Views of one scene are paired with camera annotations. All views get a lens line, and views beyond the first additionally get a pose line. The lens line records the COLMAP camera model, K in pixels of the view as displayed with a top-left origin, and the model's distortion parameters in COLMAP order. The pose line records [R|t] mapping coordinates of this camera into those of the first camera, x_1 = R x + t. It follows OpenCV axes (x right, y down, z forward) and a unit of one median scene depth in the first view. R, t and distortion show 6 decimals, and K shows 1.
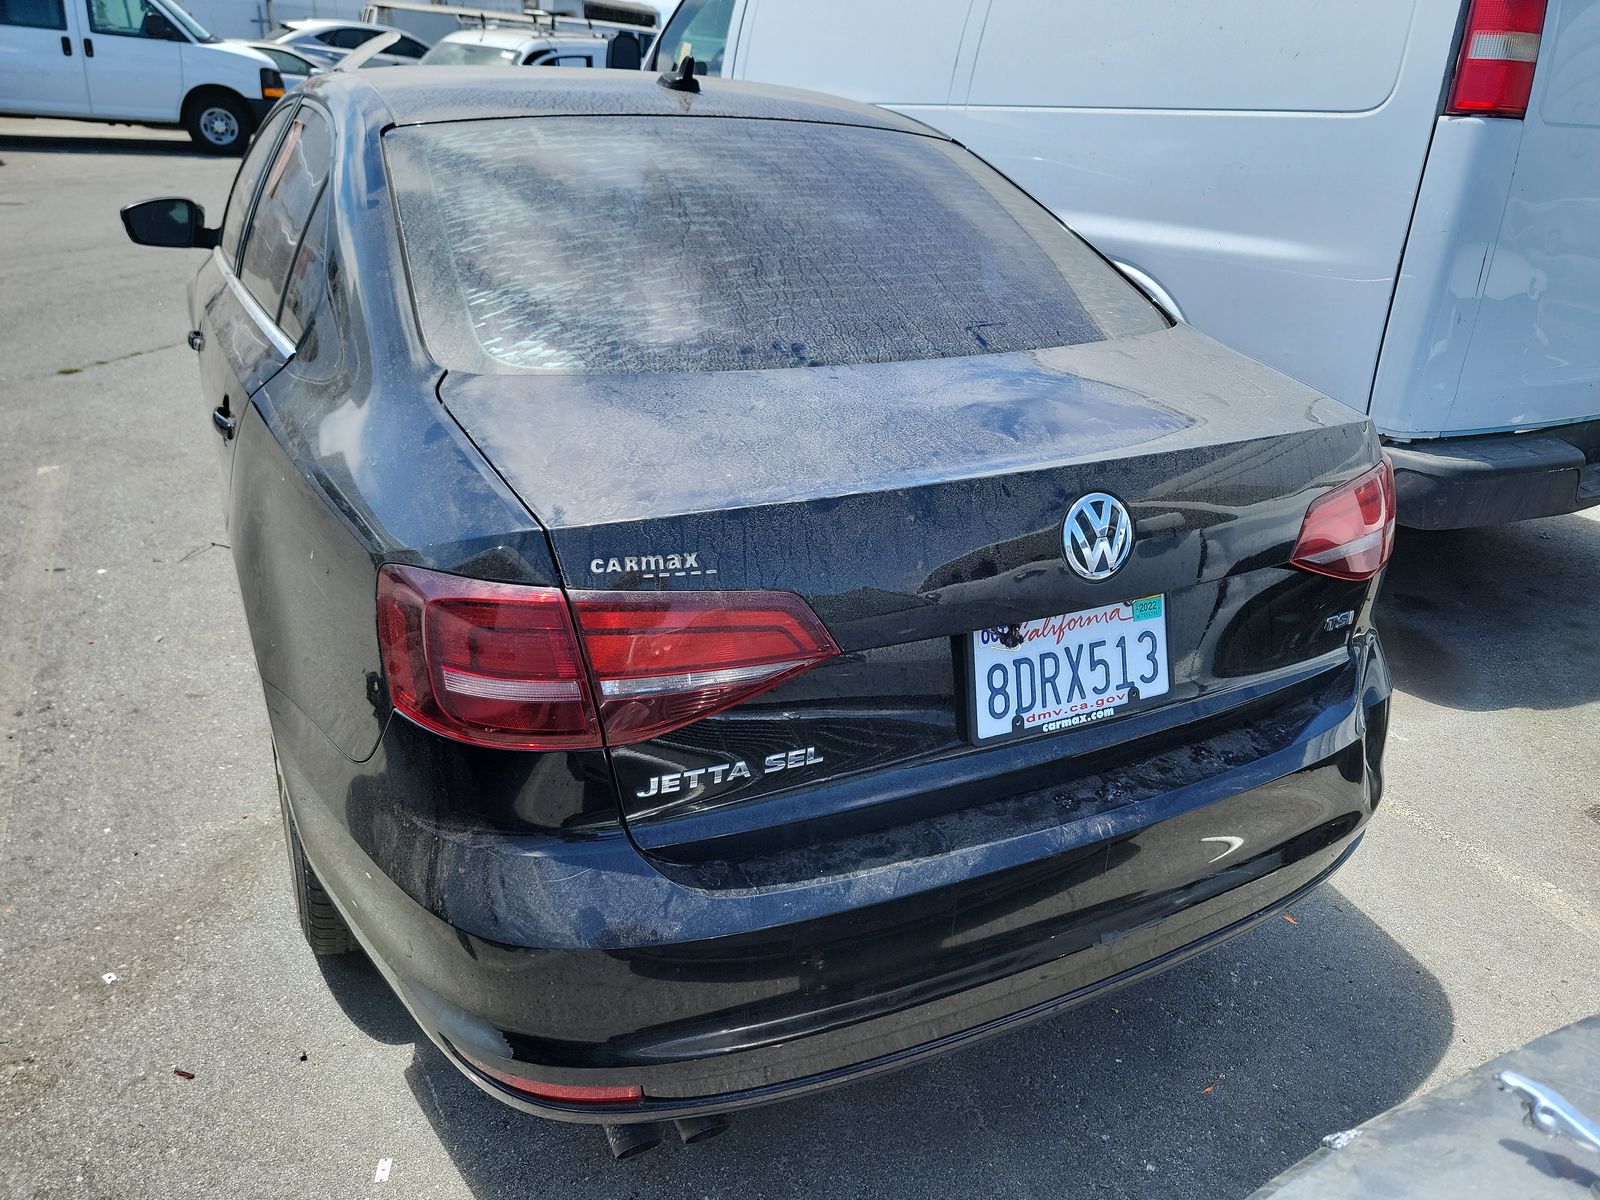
lens RADIAL K [[1135.4, 0, 807.8], [0, 1135.4, 600.3], [0, 0, 1]] dist [0.072364, -0.074534]
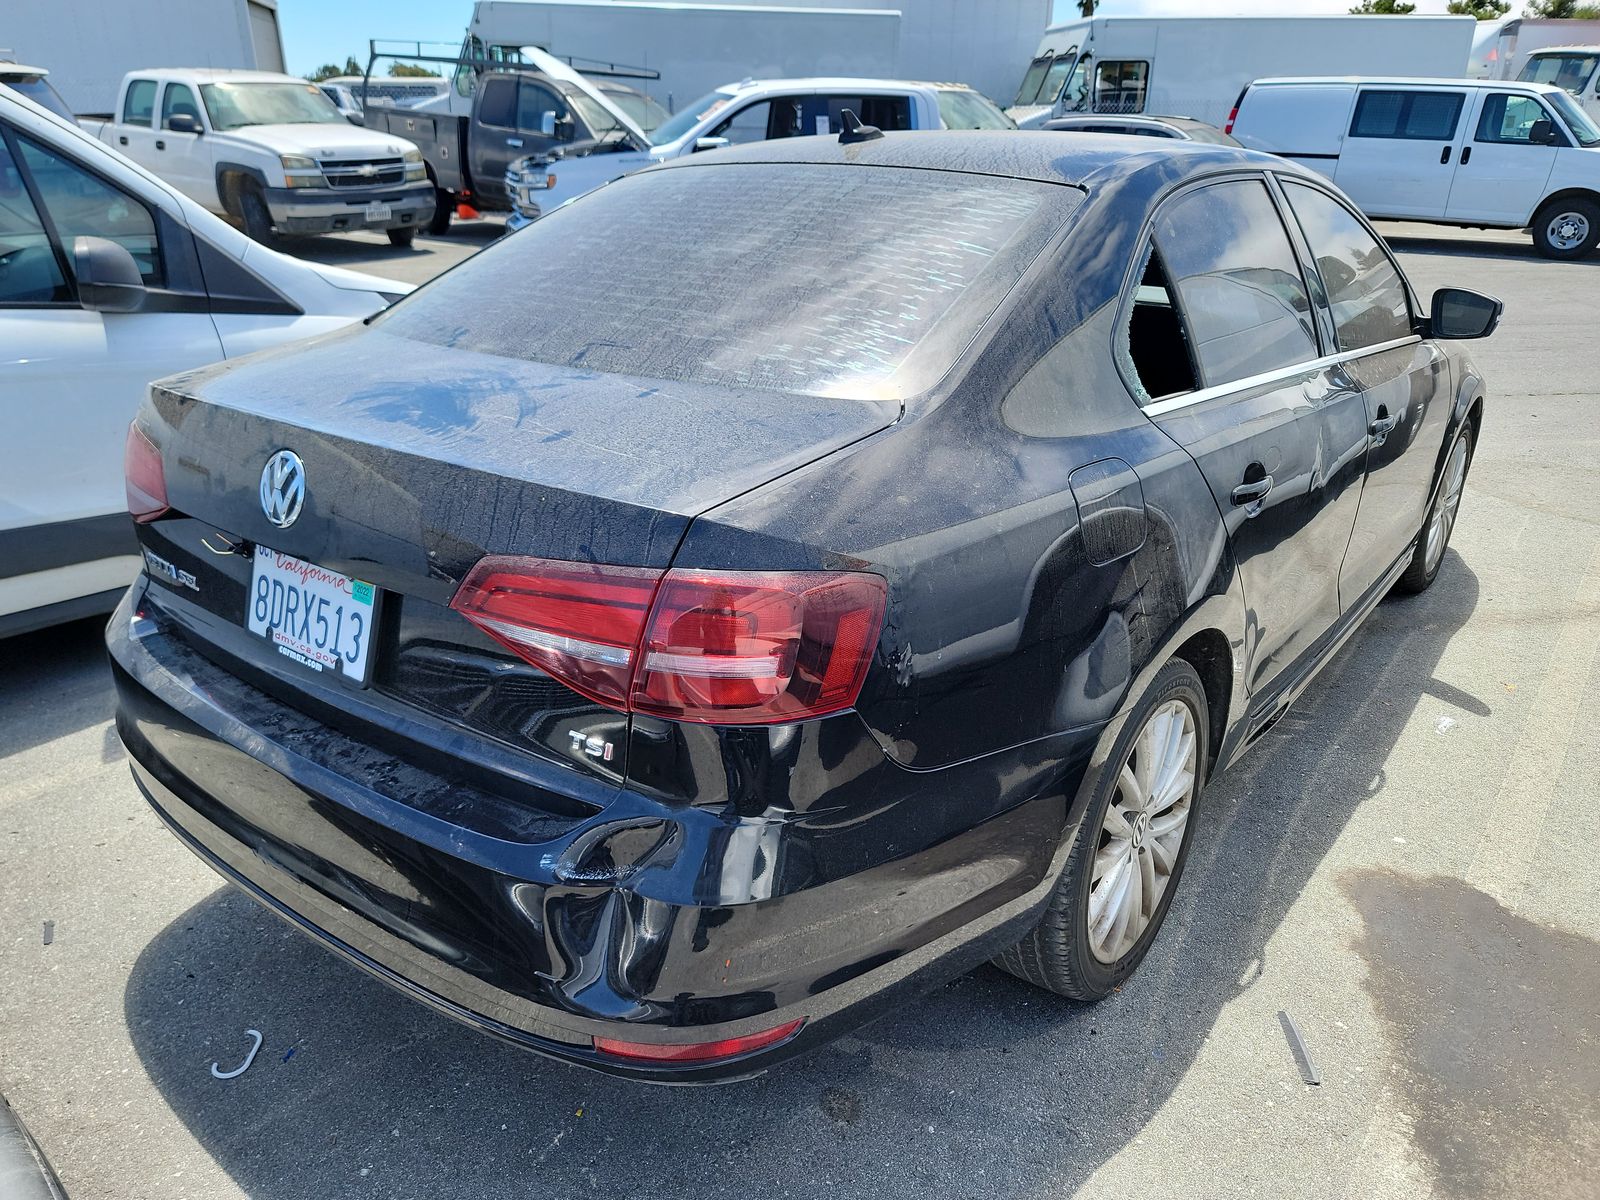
lens RADIAL K [[1135.4, 0, 807.8], [0, 1135.4, 600.3], [0, 0, 1]] dist [0.072364, -0.074534]
pose [[0.417359, 0.288780, -0.861636, 1.371625], [-0.362290, 0.922431, 0.133670, -0.272663], [0.833401, 0.256374, 0.489607, 0.836238]]
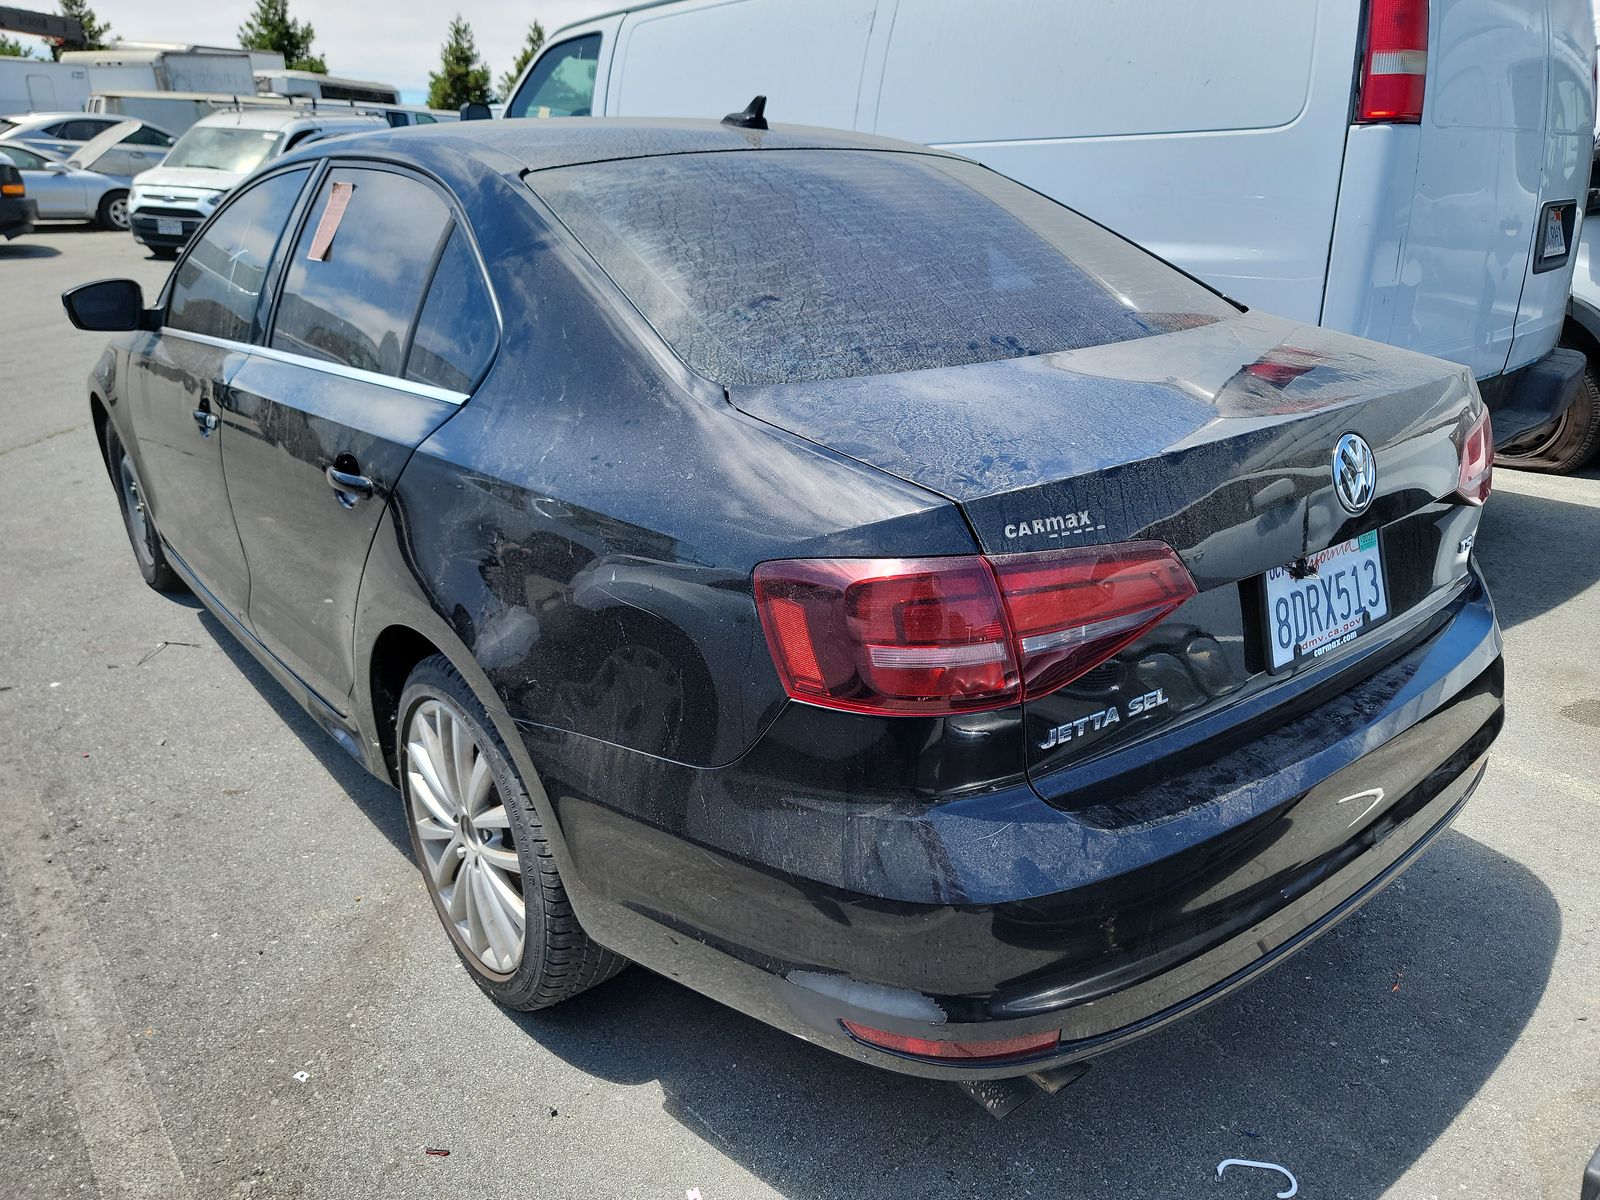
lens RADIAL K [[1137.1, 0, 785.3], [0, 1137.1, 596.6], [0, 0, 1]] dist [0.072489, -0.078393]
pose [[0.979333, -0.115727, 0.165872, -0.455850], [0.124154, 0.991402, -0.041330, 0.038575], [-0.159662, 0.061069, 0.985281, -0.014972]]
